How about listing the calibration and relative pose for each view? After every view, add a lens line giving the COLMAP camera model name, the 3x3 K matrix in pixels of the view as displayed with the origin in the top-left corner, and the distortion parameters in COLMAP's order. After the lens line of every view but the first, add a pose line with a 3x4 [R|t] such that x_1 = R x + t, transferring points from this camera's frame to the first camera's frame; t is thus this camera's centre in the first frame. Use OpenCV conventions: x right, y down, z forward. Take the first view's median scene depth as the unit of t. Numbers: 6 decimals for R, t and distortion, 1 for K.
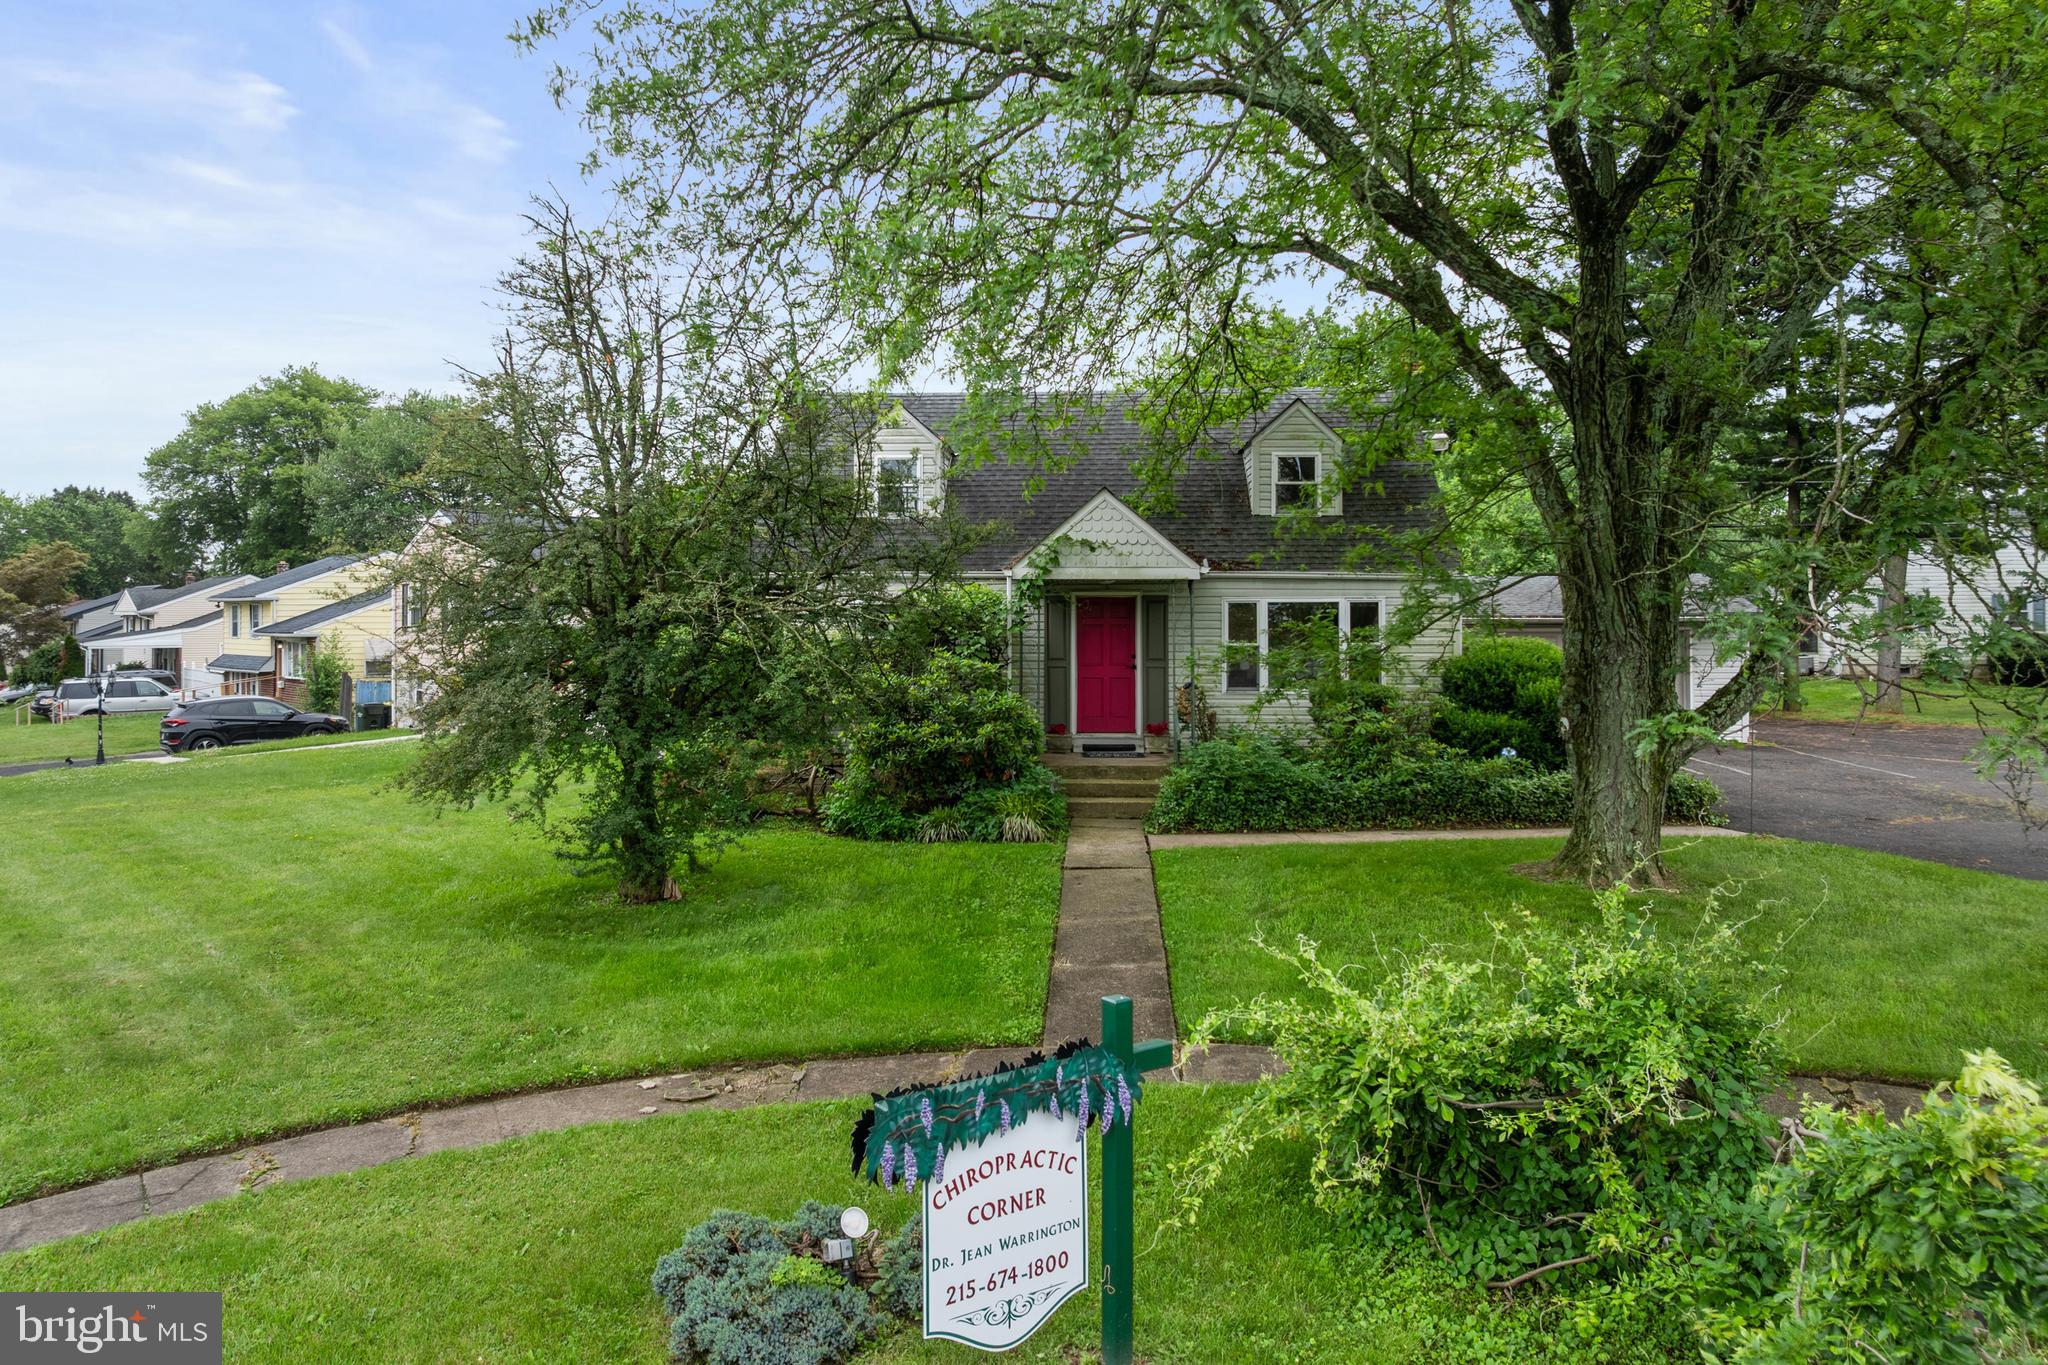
lens RADIAL K [[1446.4, 0, 1013.6], [0, 1446.4, 601.7], [0, 0, 1]] dist [-0.043521, 0.008140]
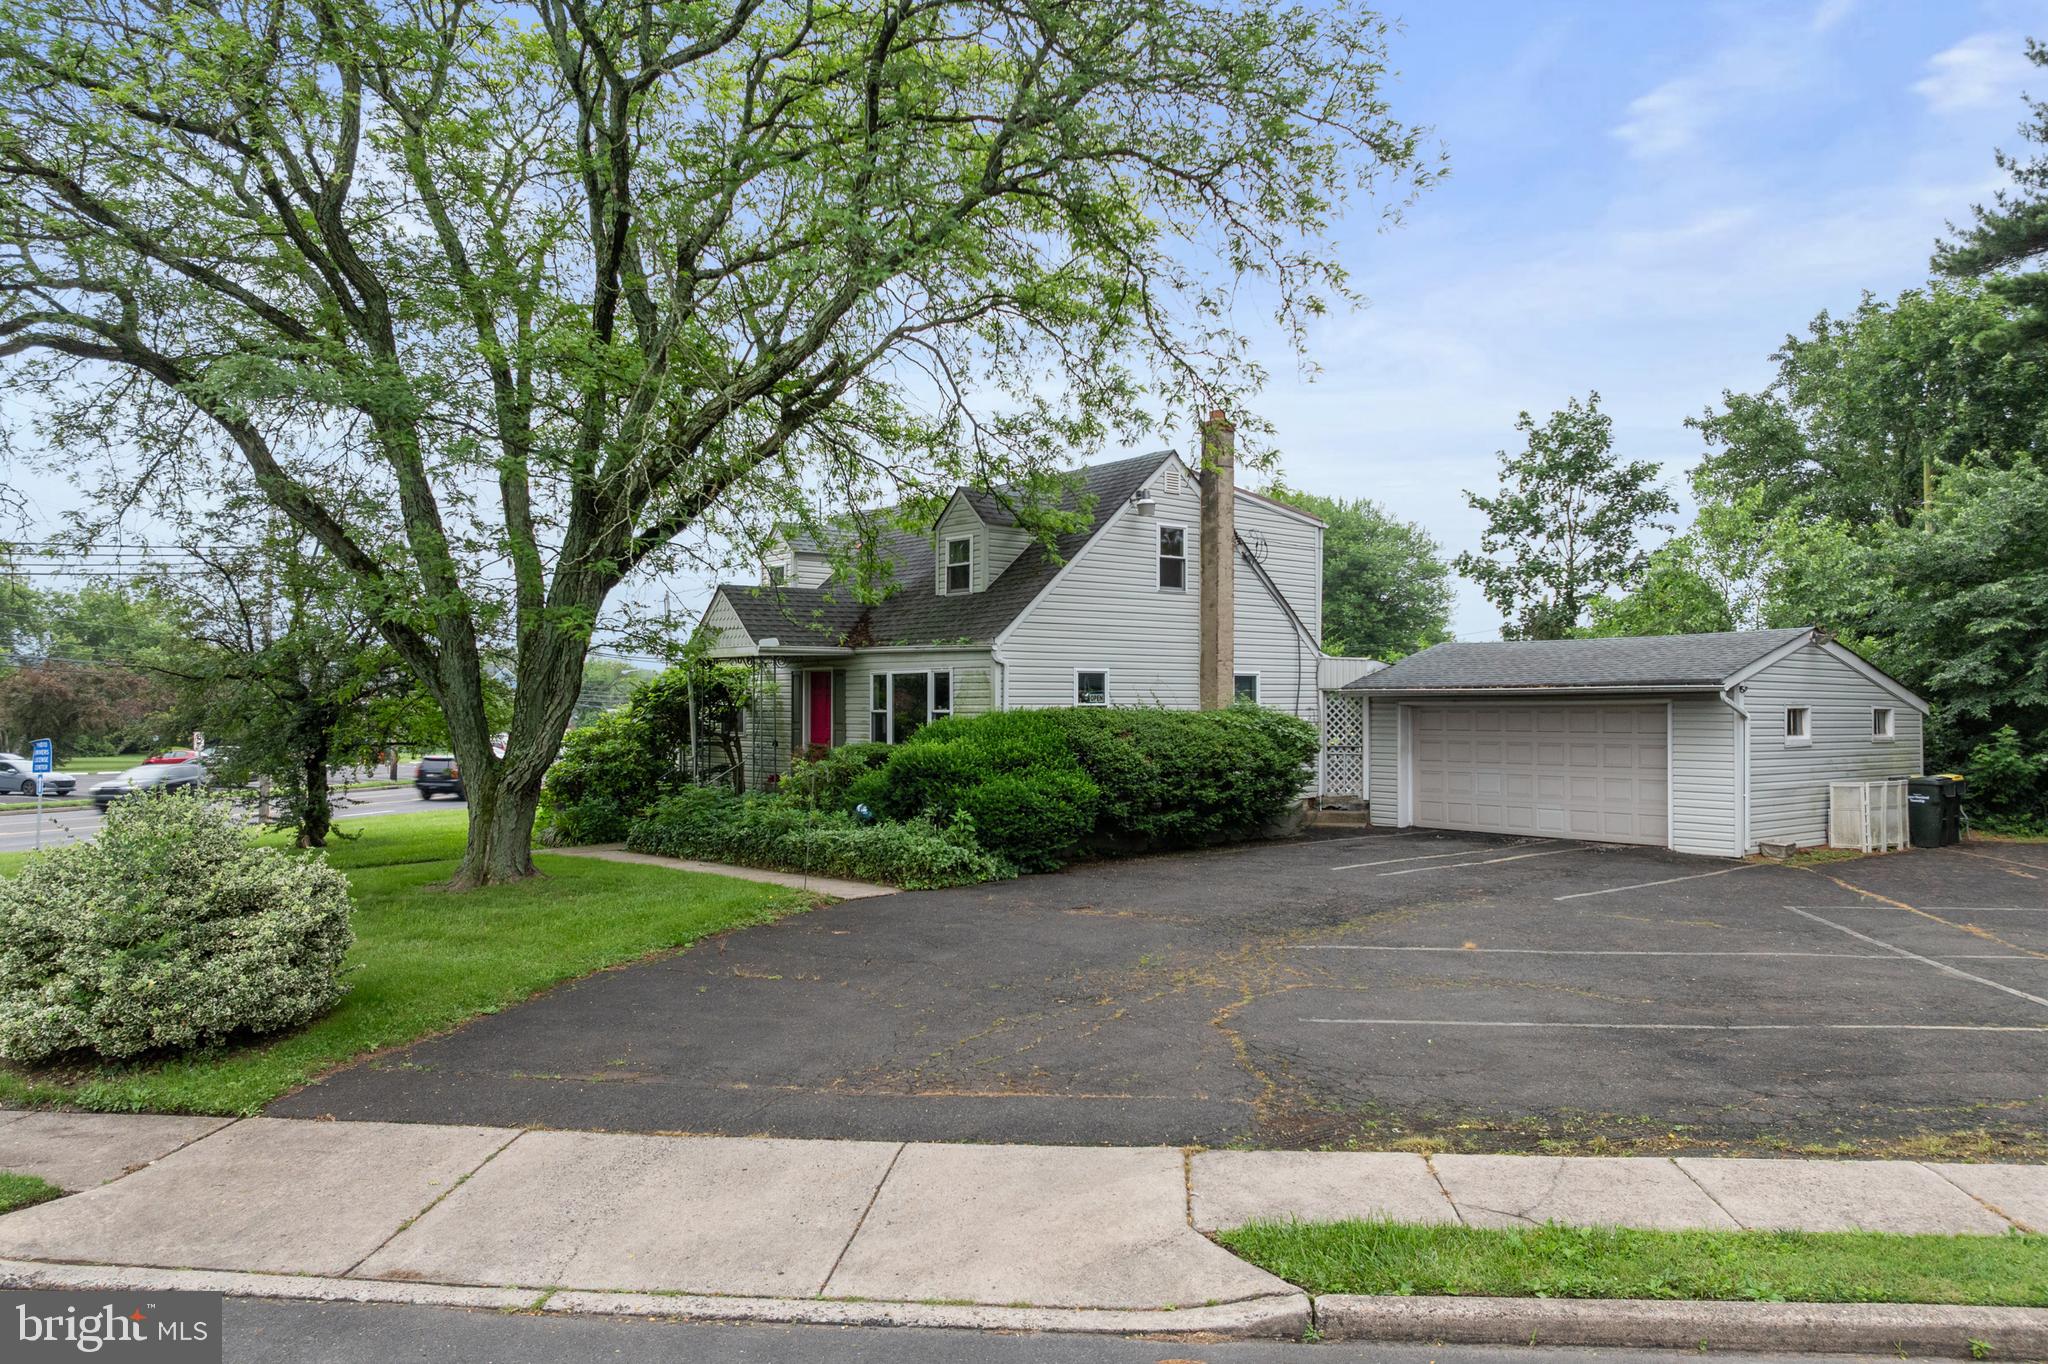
lens RADIAL K [[1446.4, 0, 1011.2], [0, 1446.4, 664.4], [0, 0, 1]] dist [-0.043521, 0.008140]
pose [[0.660560, -0.016243, -0.750598, 1.286415], [0.002437, 0.999807, -0.019491, 0.018214], [0.750769, 0.011046, 0.660472, 0.387658]]
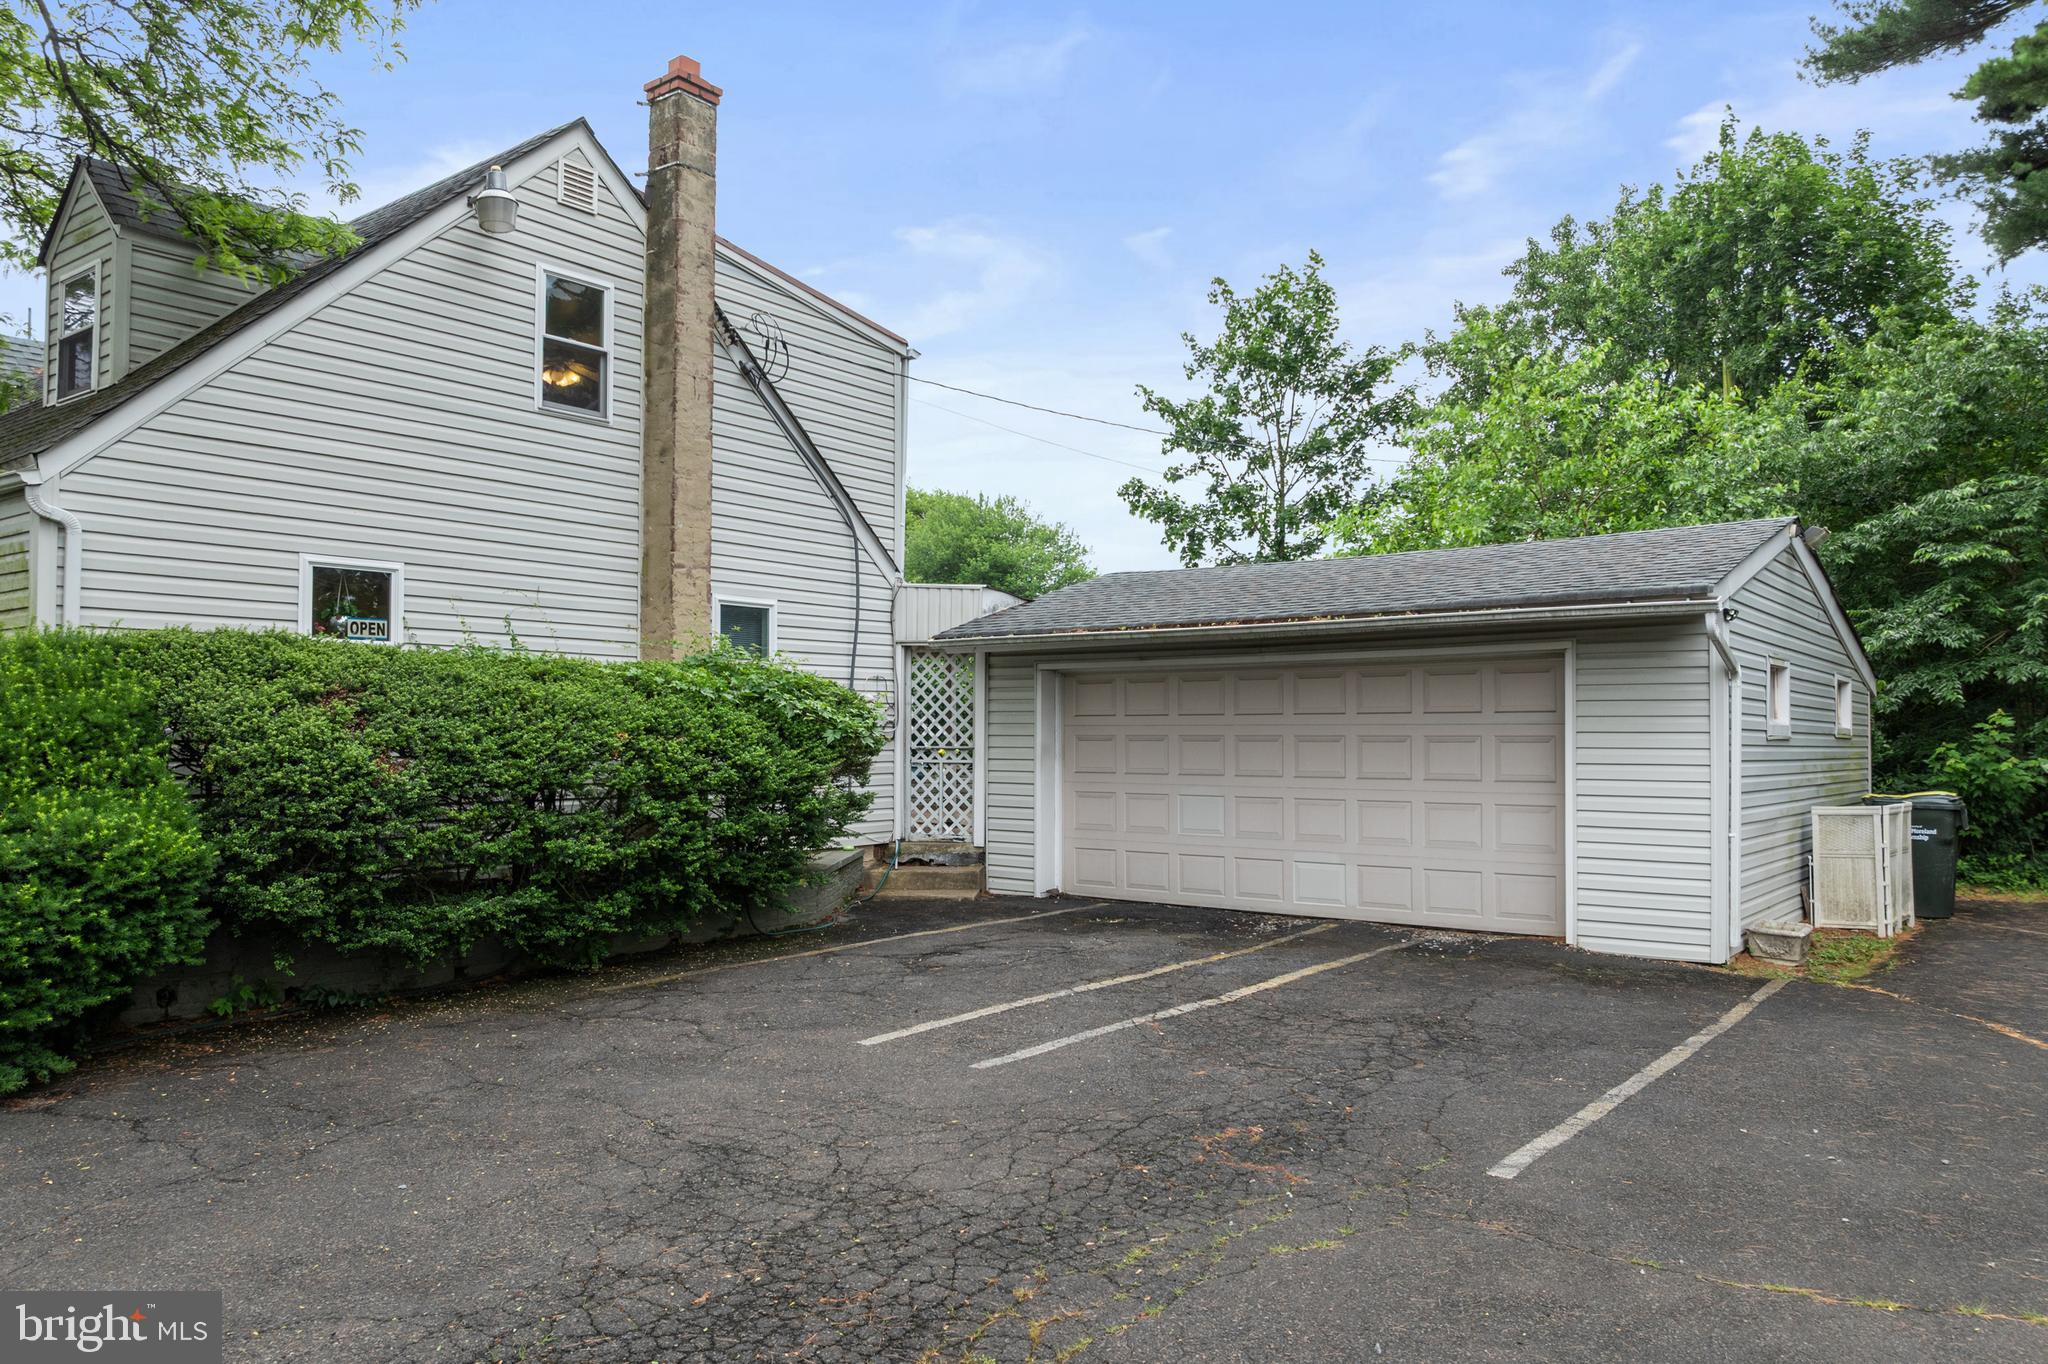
lens RADIAL K [[1446.4, 0, 1008.1], [0, 1446.4, 723.3], [0, 0, 1]] dist [-0.043521, 0.008140]
pose [[0.818435, 0.001473, -0.574597, 0.896543], [-0.001193, 0.999999, 0.000865, 0.059486], [0.574597, -0.000023, 0.818436, 0.980449]]
